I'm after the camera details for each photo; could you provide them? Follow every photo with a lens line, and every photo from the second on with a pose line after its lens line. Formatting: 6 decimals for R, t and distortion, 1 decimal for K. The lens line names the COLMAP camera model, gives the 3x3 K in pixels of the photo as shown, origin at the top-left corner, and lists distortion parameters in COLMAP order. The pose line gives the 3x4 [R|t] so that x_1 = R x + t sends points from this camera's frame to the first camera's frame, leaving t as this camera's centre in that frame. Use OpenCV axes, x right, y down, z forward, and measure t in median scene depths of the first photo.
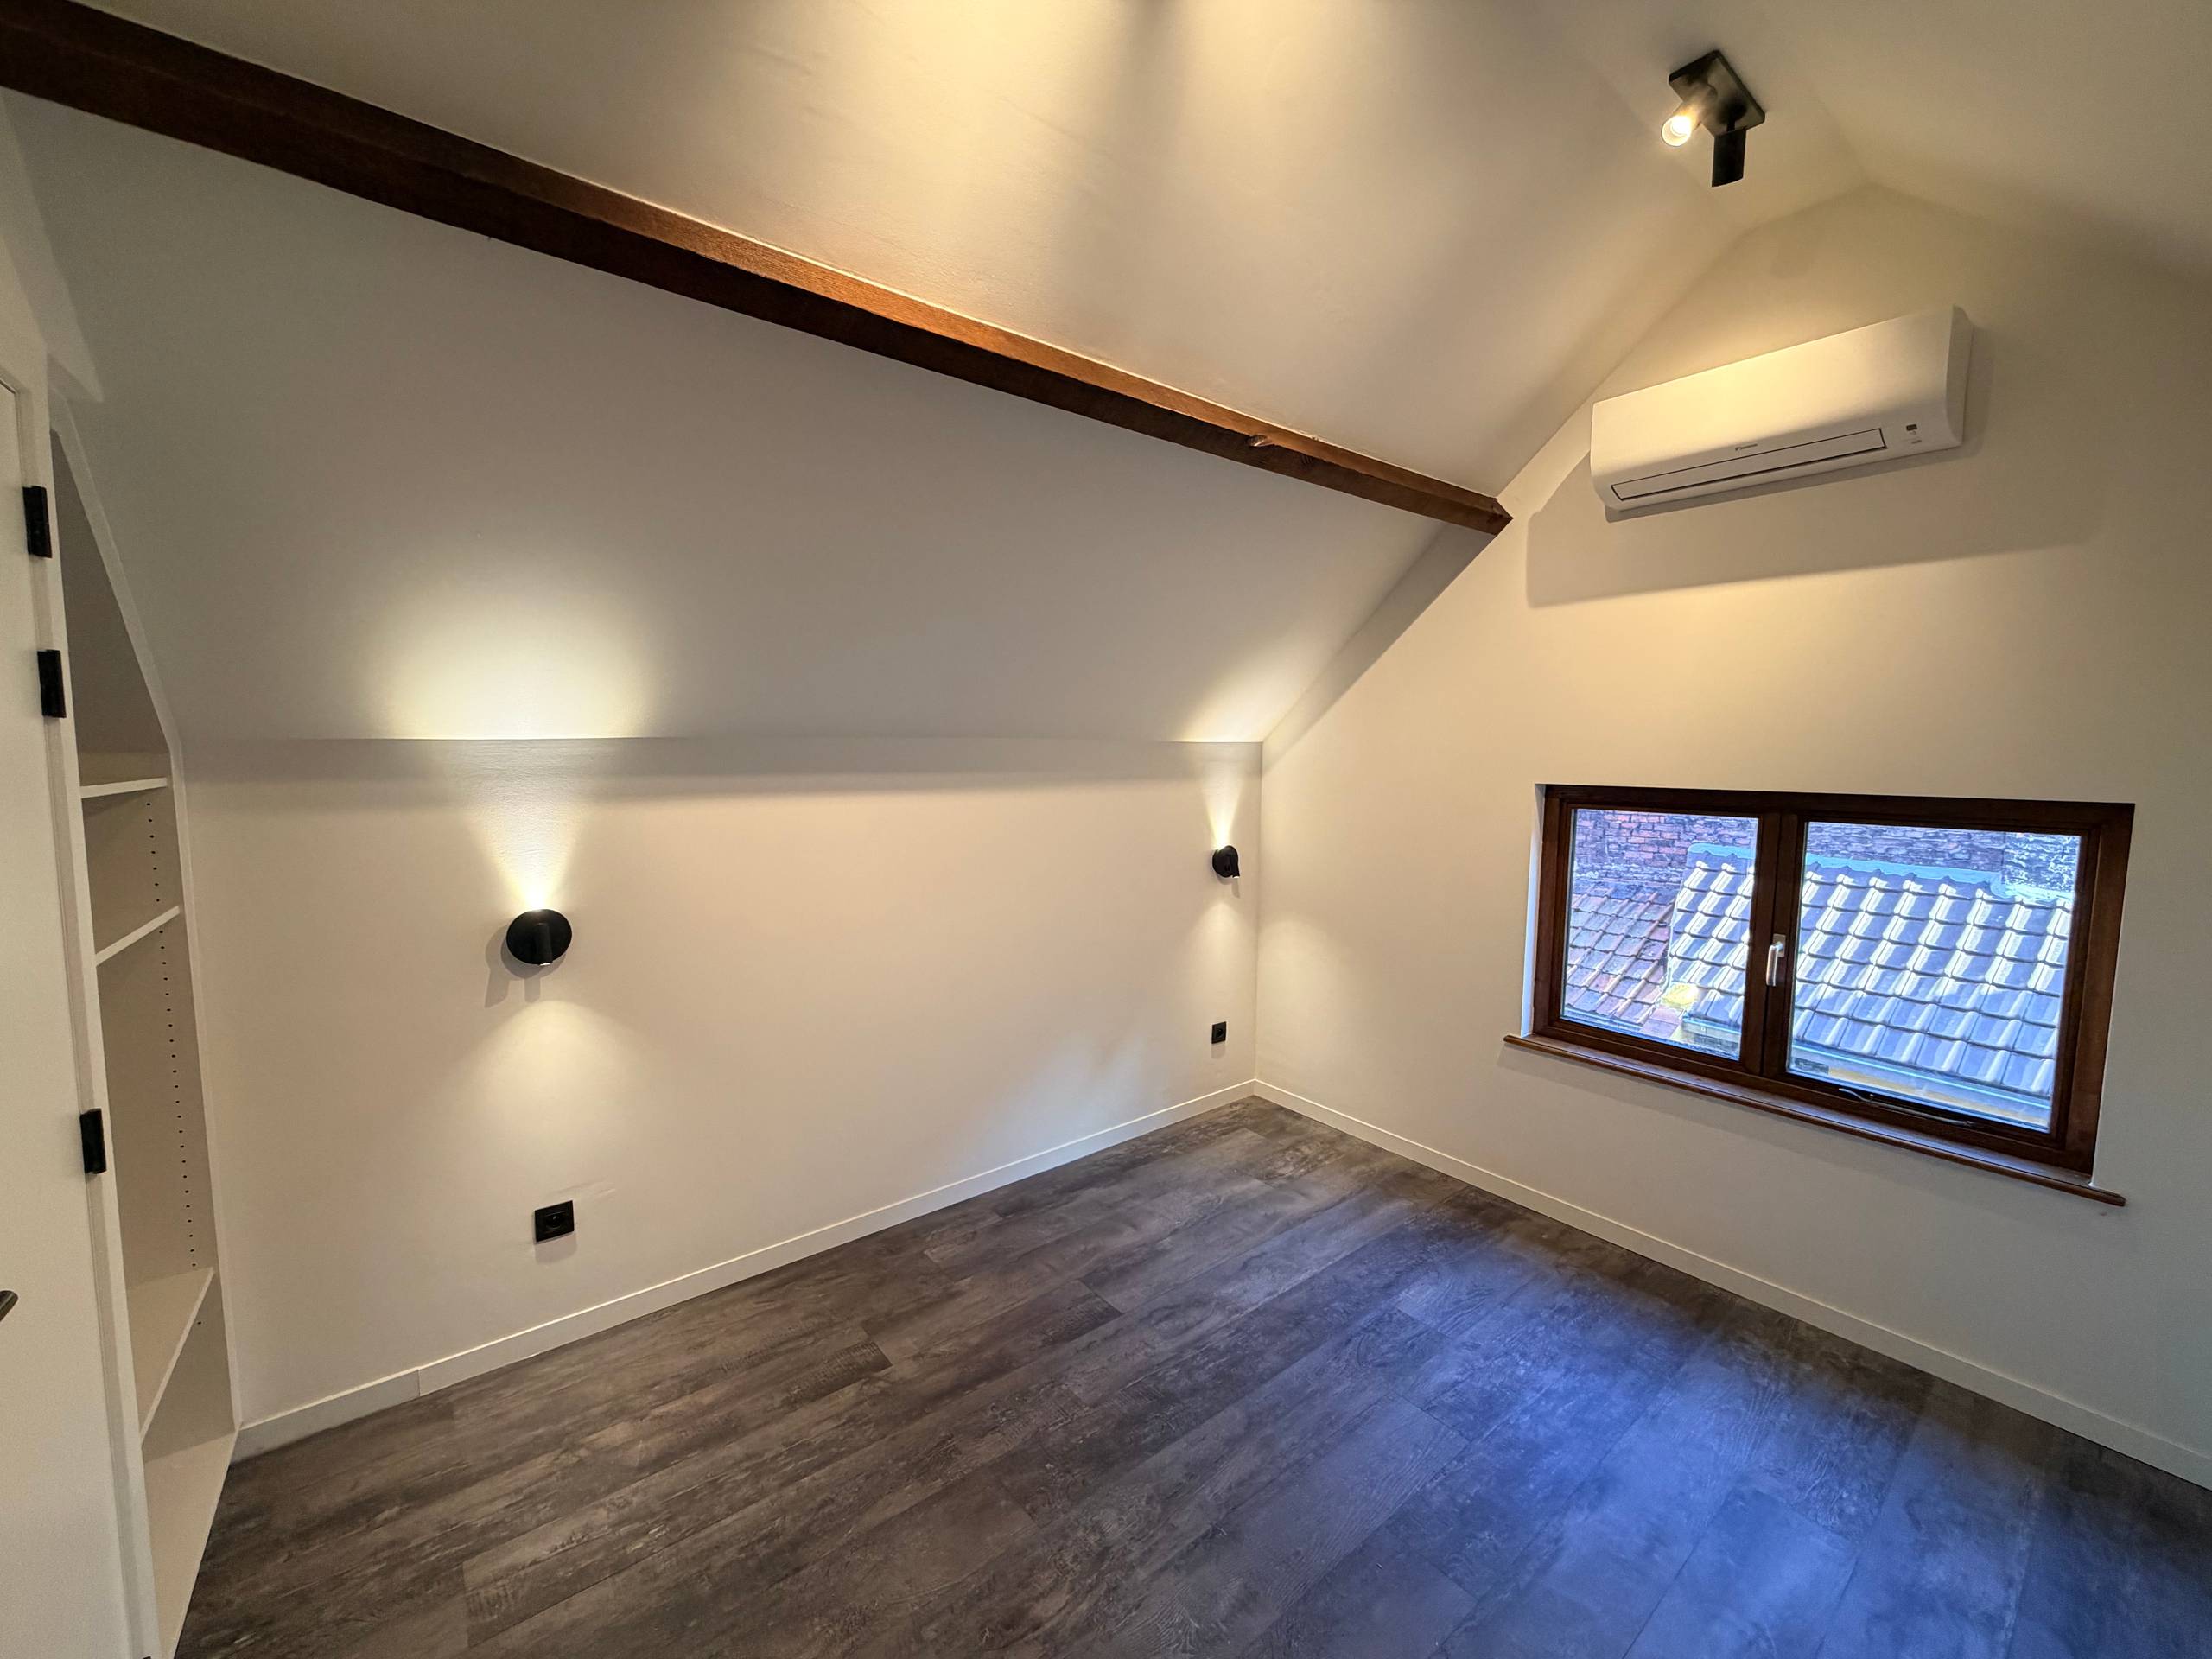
lens RADIAL K [[876.7, 0, 1102.4], [0, 876.7, 828.4], [0, 0, 1]] dist [0.001098, -0.000086]
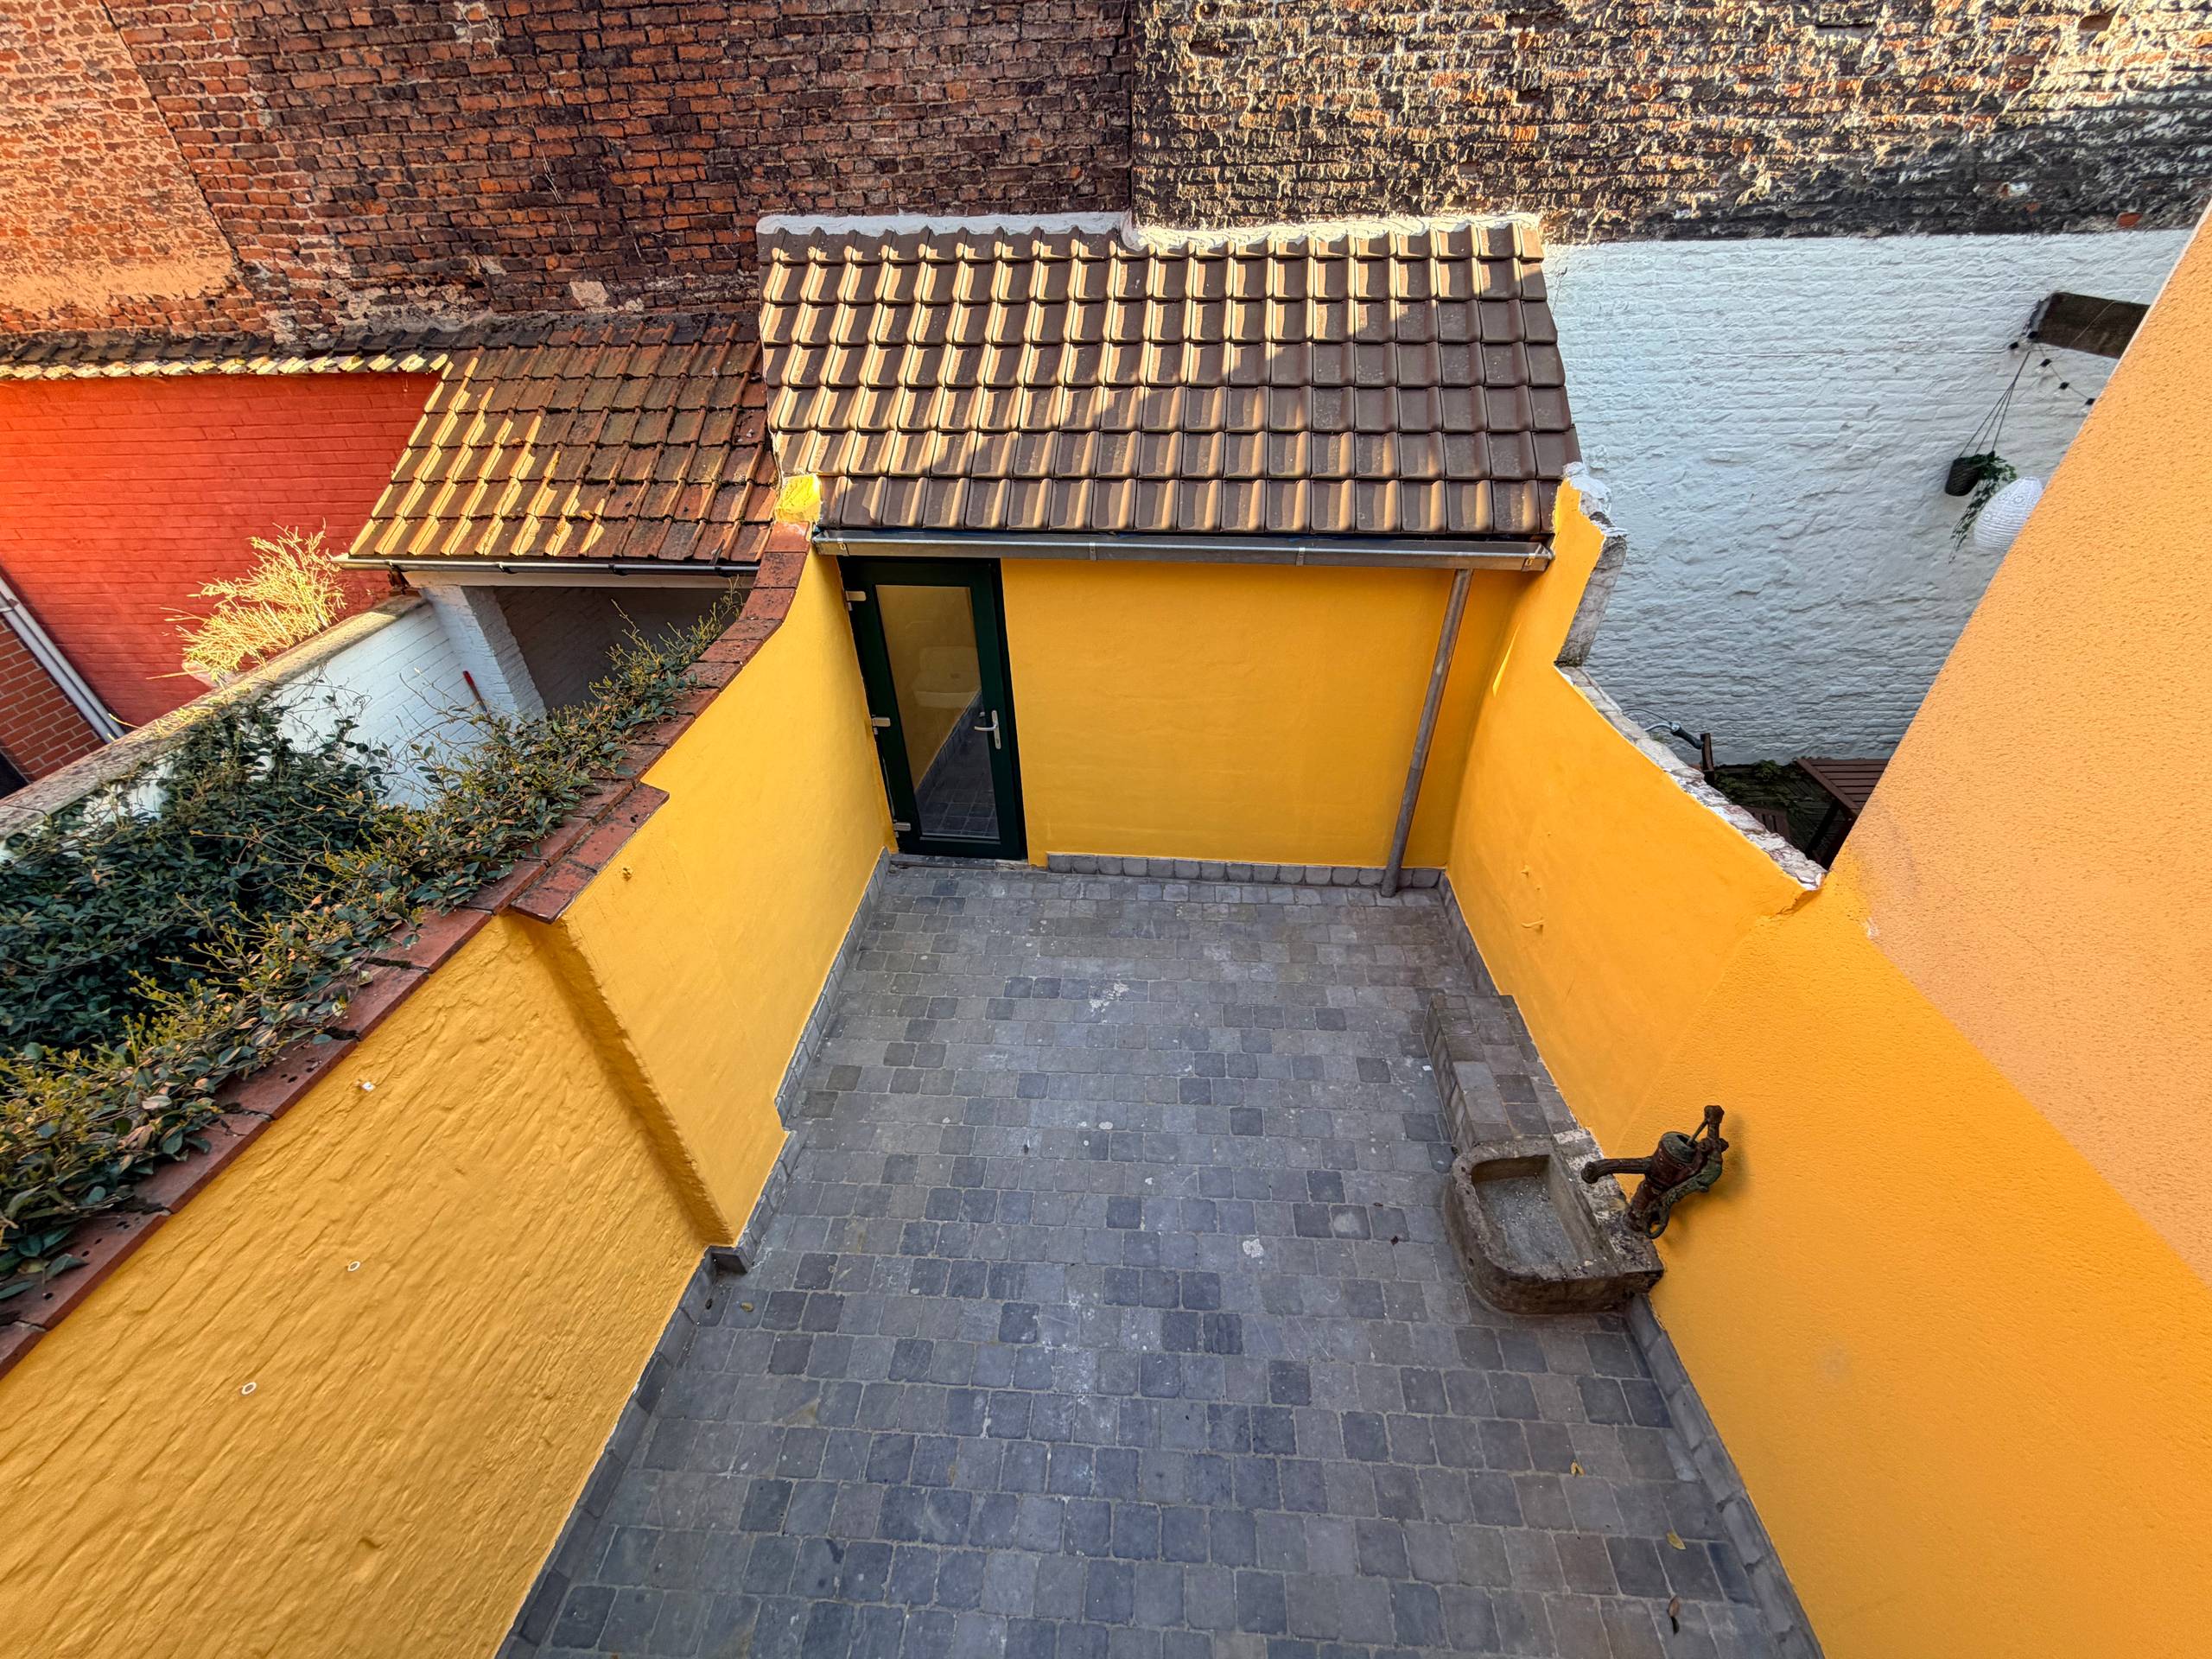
lens RADIAL K [[876.7, 0, 1103.2], [0, 876.7, 828.6], [0, 0, 1]] dist [0.001098, -0.000086]
pose [[0.657500, -0.469902, 0.588970, 0.312585], [0.102136, 0.830064, 0.548236, 0.064524], [-0.746500, -0.300310, 0.593760, 0.388595]]
